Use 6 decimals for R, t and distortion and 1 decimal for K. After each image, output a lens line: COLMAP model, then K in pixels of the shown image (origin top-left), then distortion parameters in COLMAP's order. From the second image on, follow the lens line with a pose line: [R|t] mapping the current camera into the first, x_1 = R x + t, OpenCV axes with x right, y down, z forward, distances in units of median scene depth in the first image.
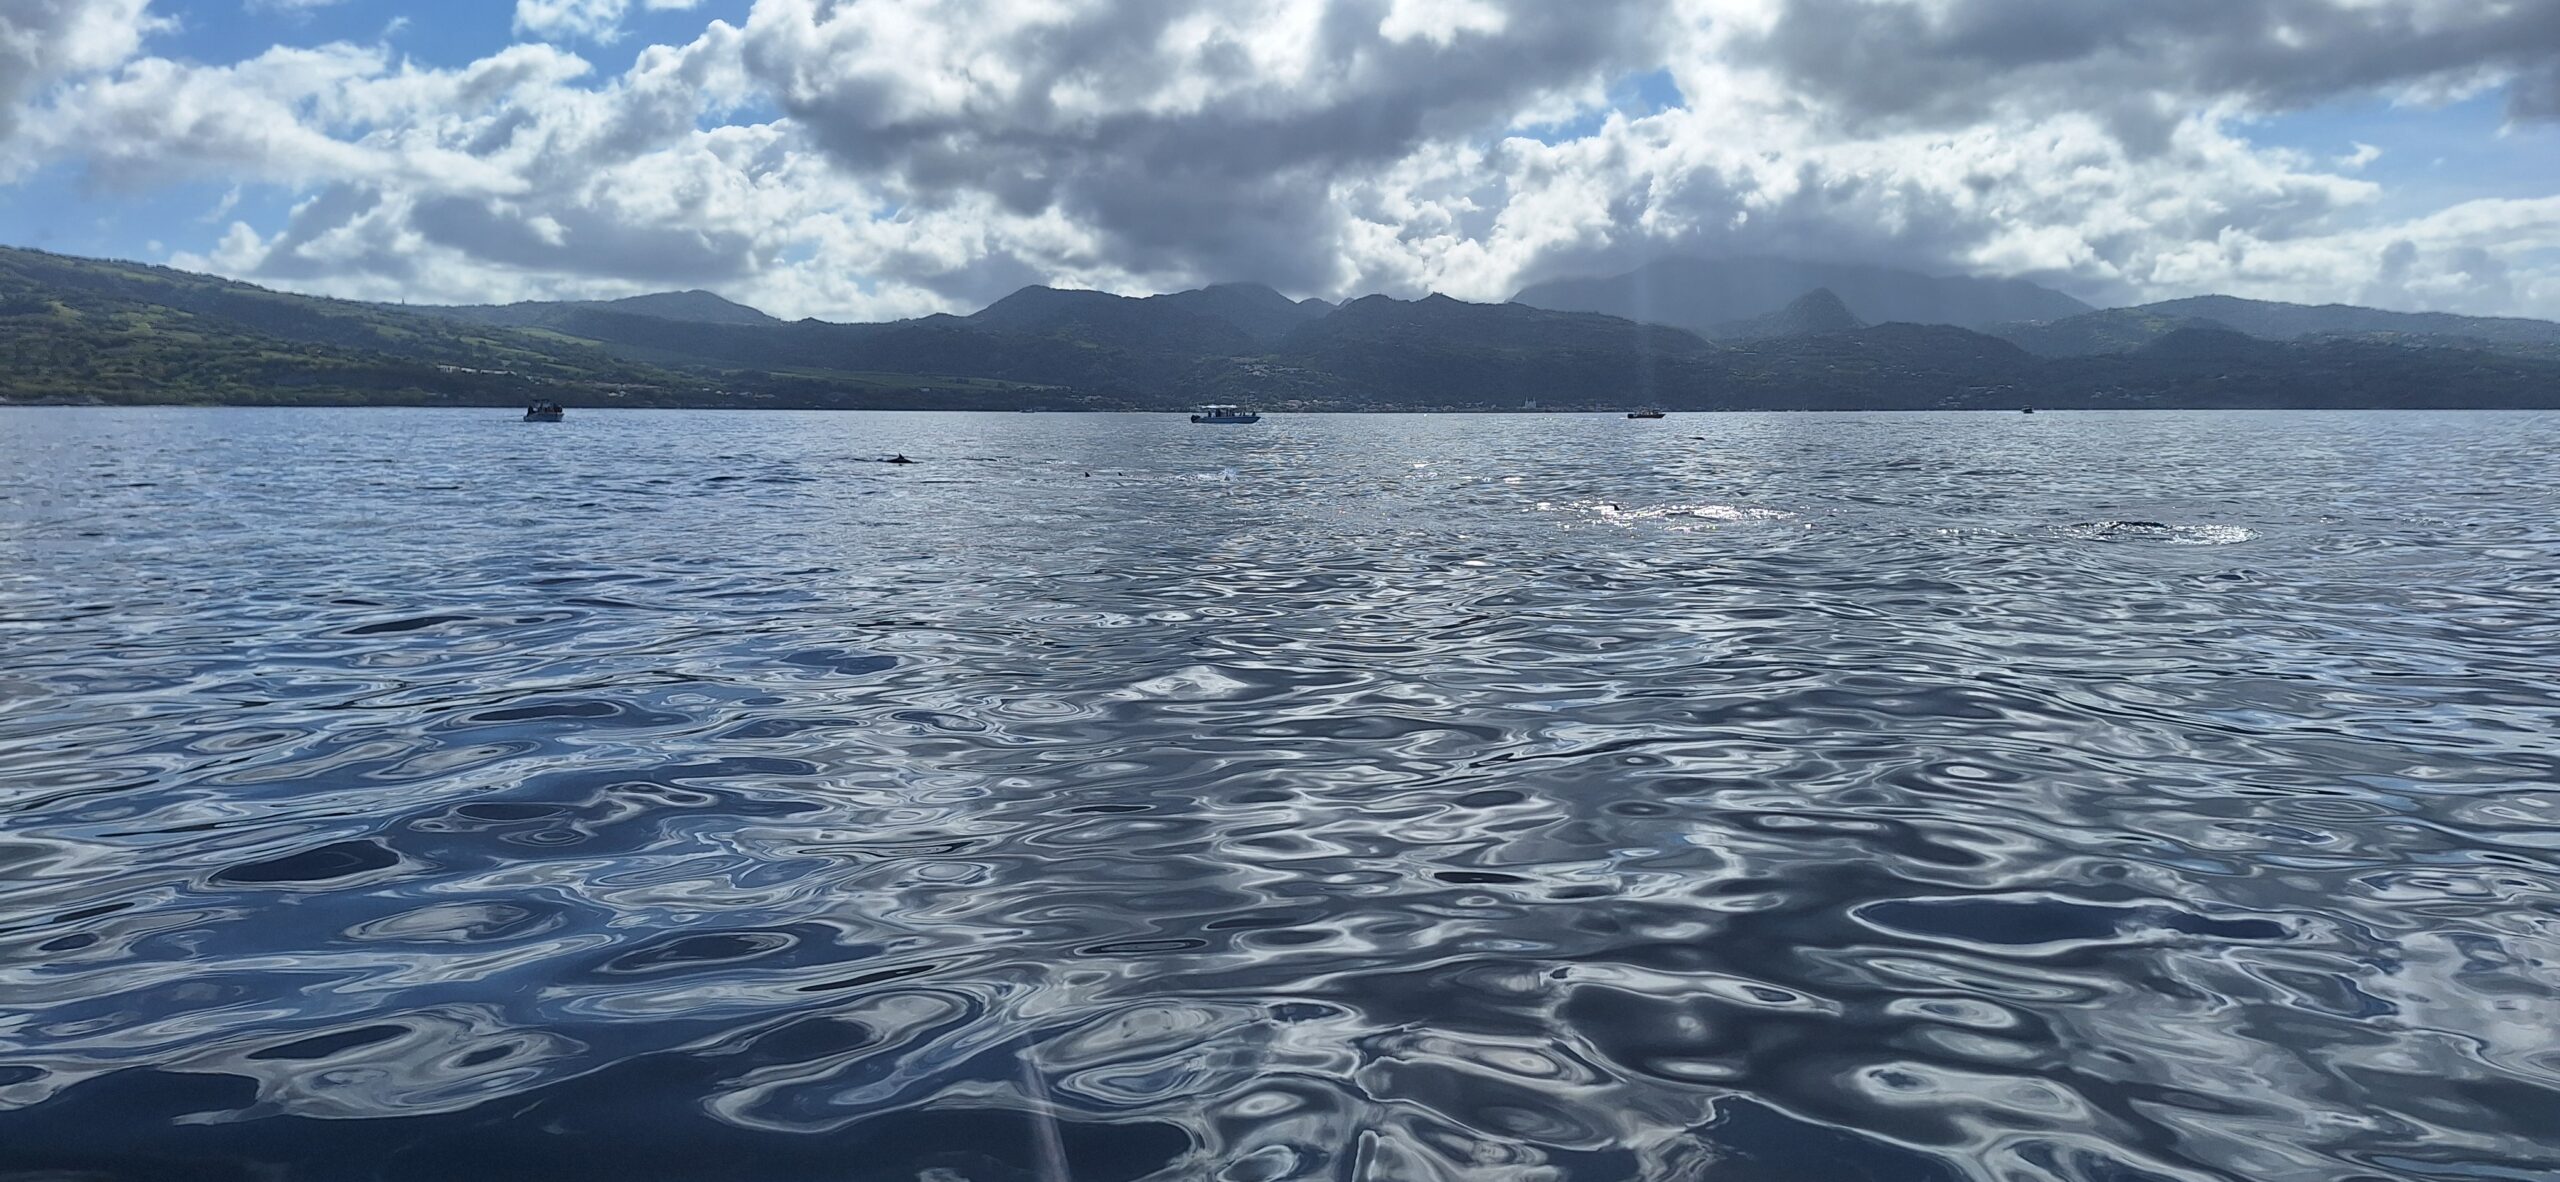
lens RADIAL K [[1657.4, 0, 1160.9], [0, 1657.4, 594.1], [0, 0, 1]] dist [0.039246, -0.002146]
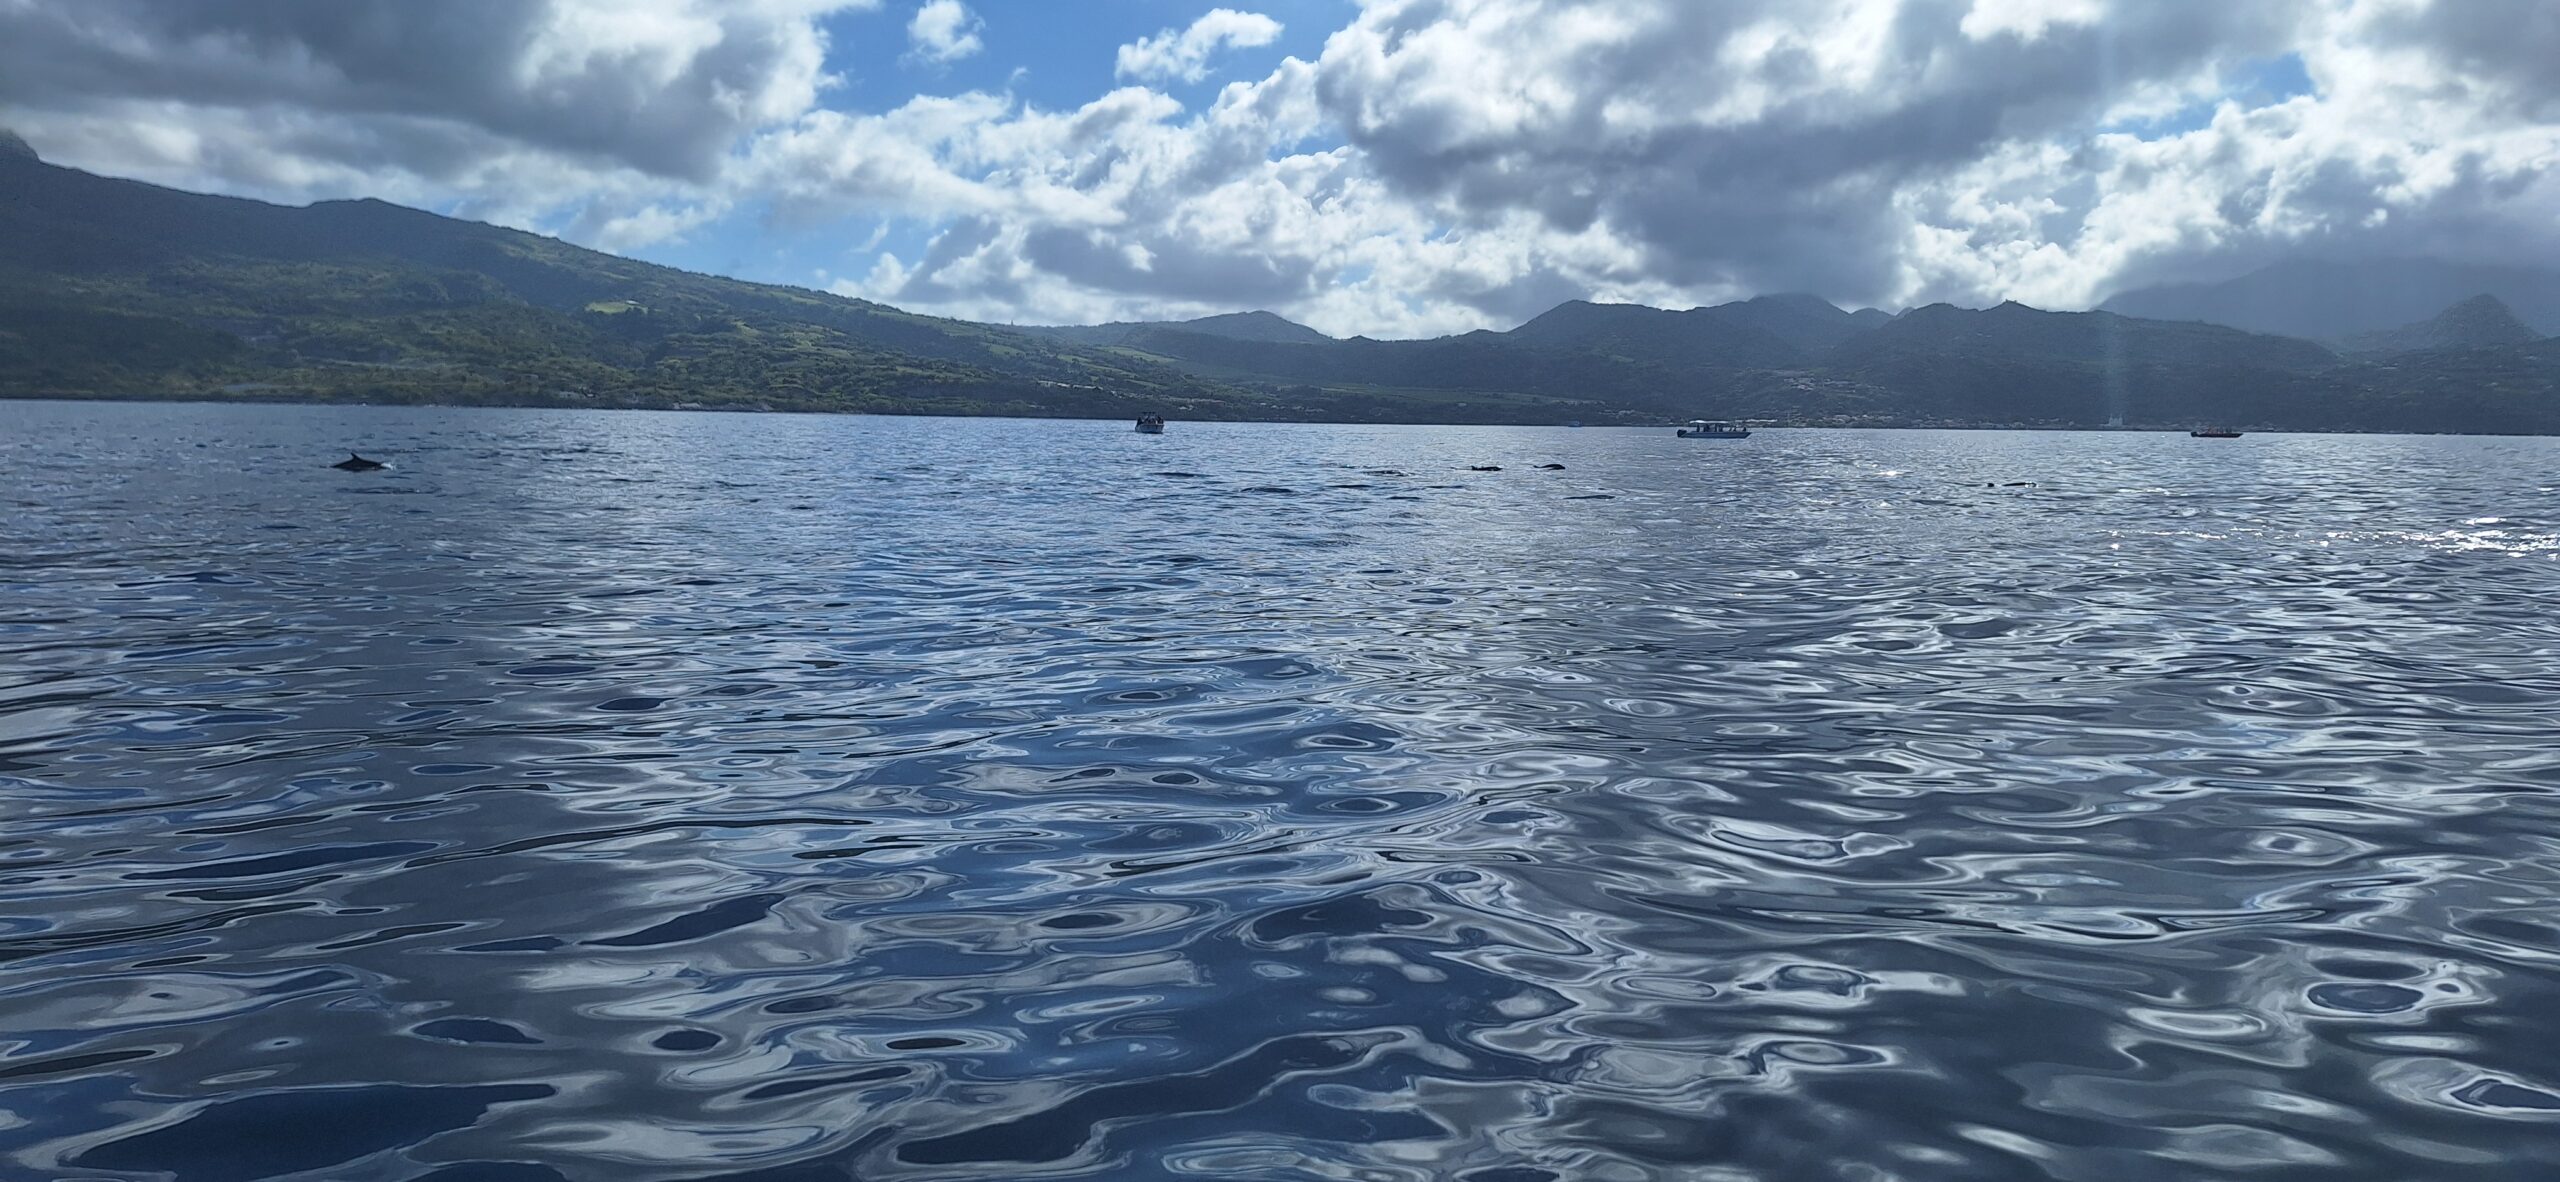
lens RADIAL K [[1794.1, 0, 1293.9], [0, 1794.1, 733.7], [0, 0, 1]] dist [0.080708, -0.112346]
pose [[0.976538, 0.055145, -0.208165, -0.000236], [-0.041082, 0.996610, 0.071286, 0.005511], [0.211390, -0.061061, 0.975492, -0.136908]]
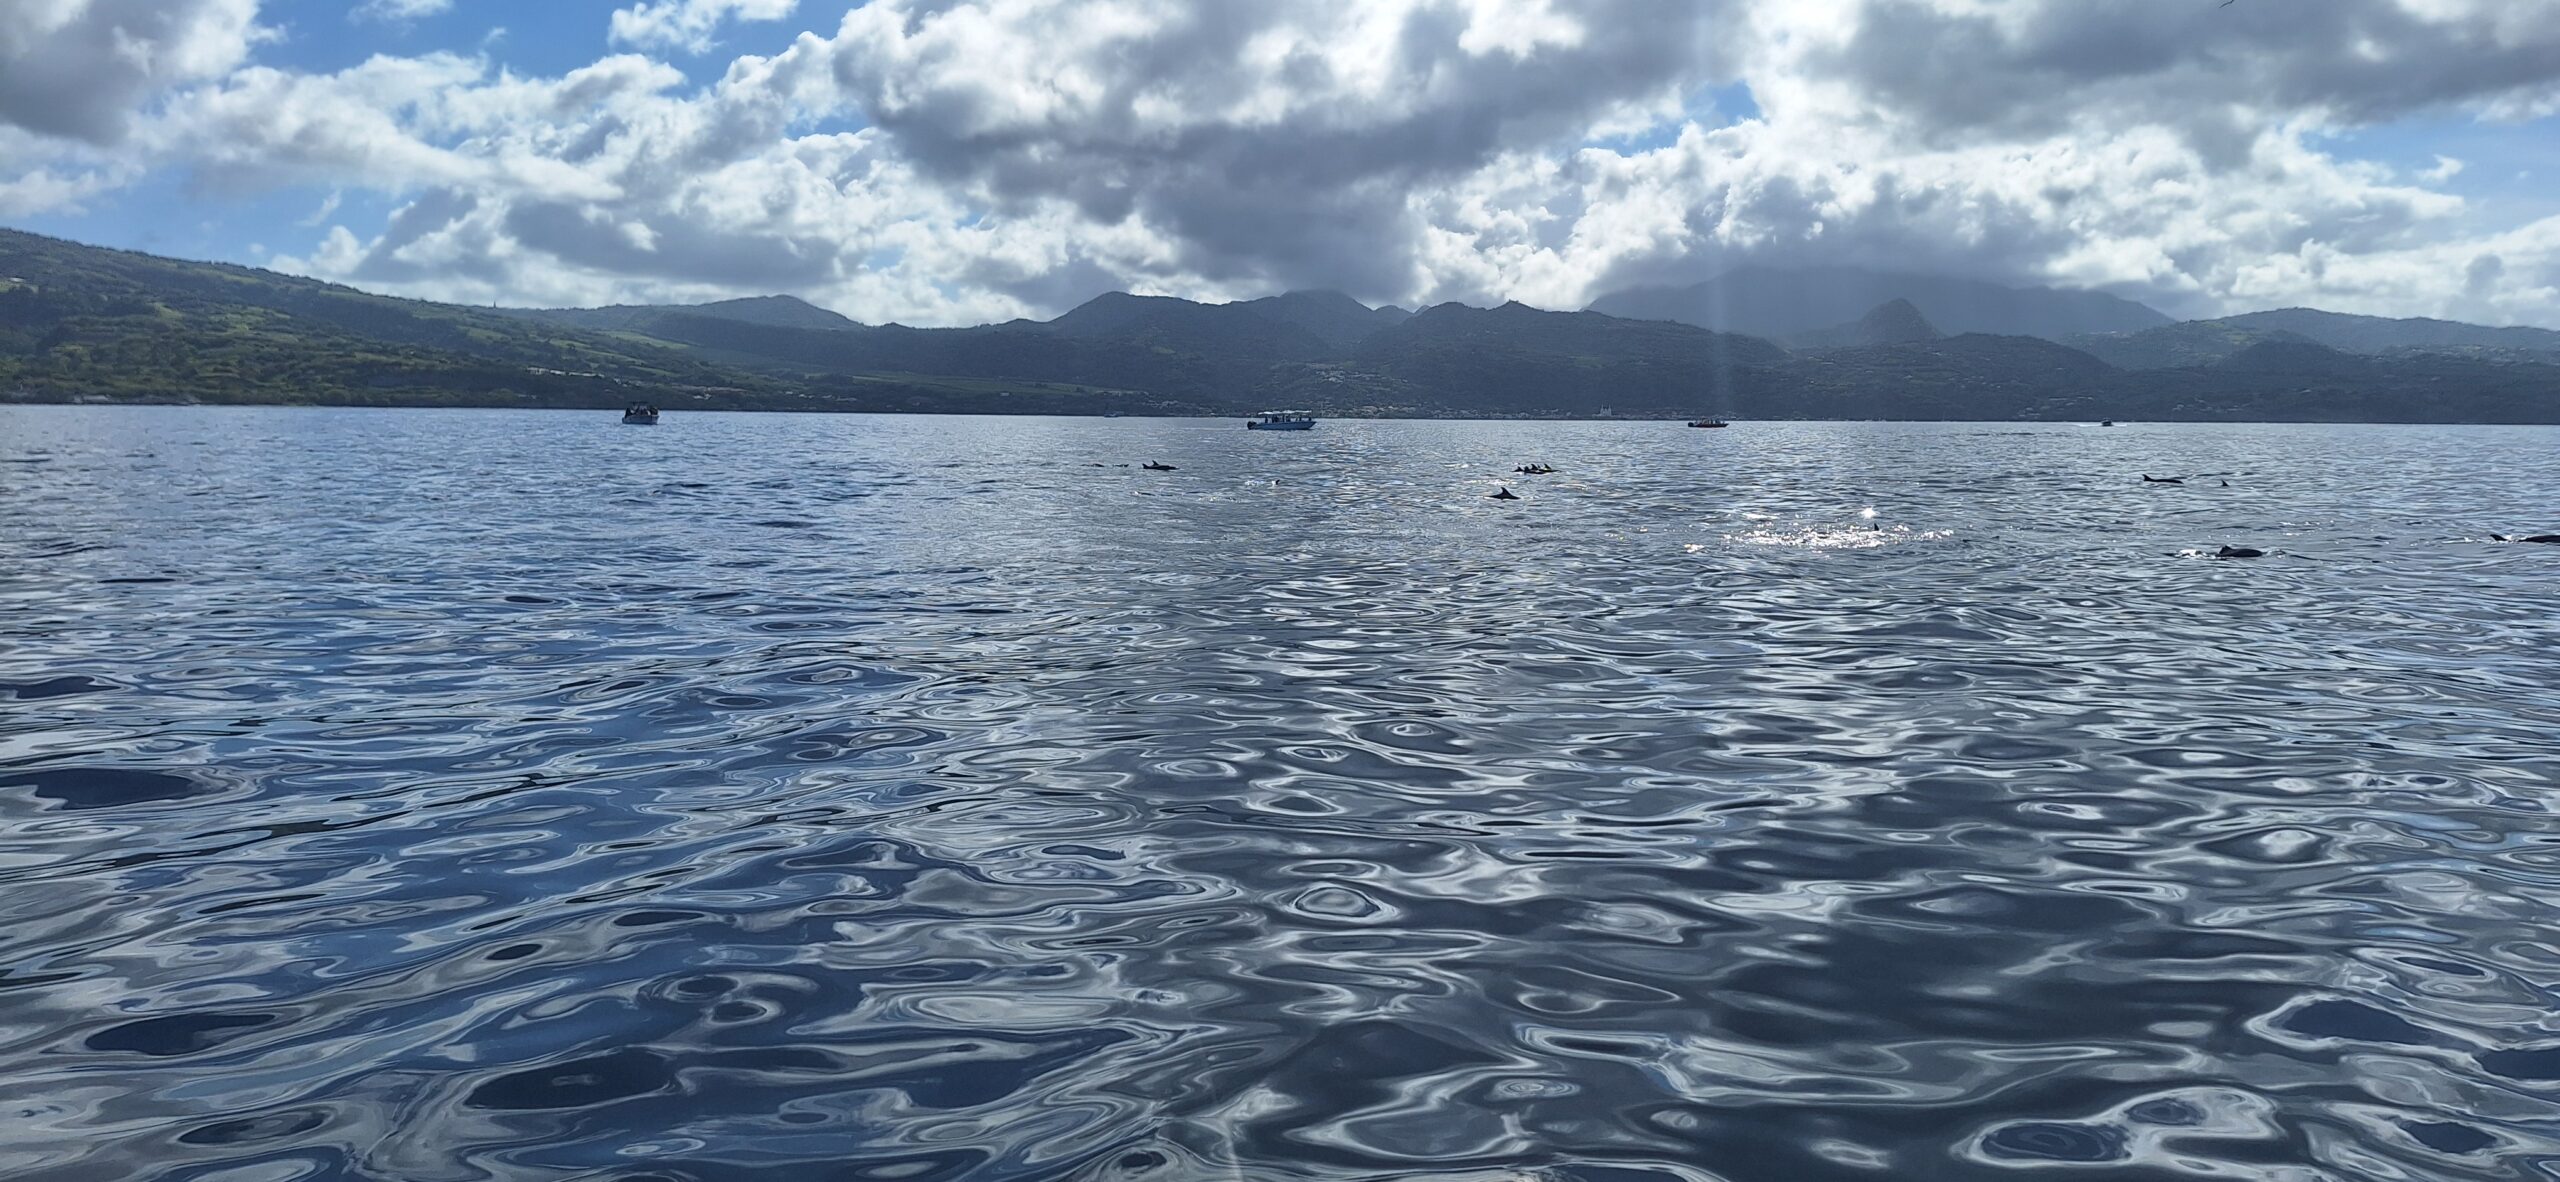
lens RADIAL K [[1701.2, 0, 1241.9], [0, 1701.2, 584.2], [0, 0, 1]] dist [0.065306, -0.061825]
pose [[0.999934, 0.009018, 0.007080, -0.004601], [-0.008951, 0.999916, -0.009383, 0.000721], [-0.007164, 0.009319, 0.999931, -0.040095]]
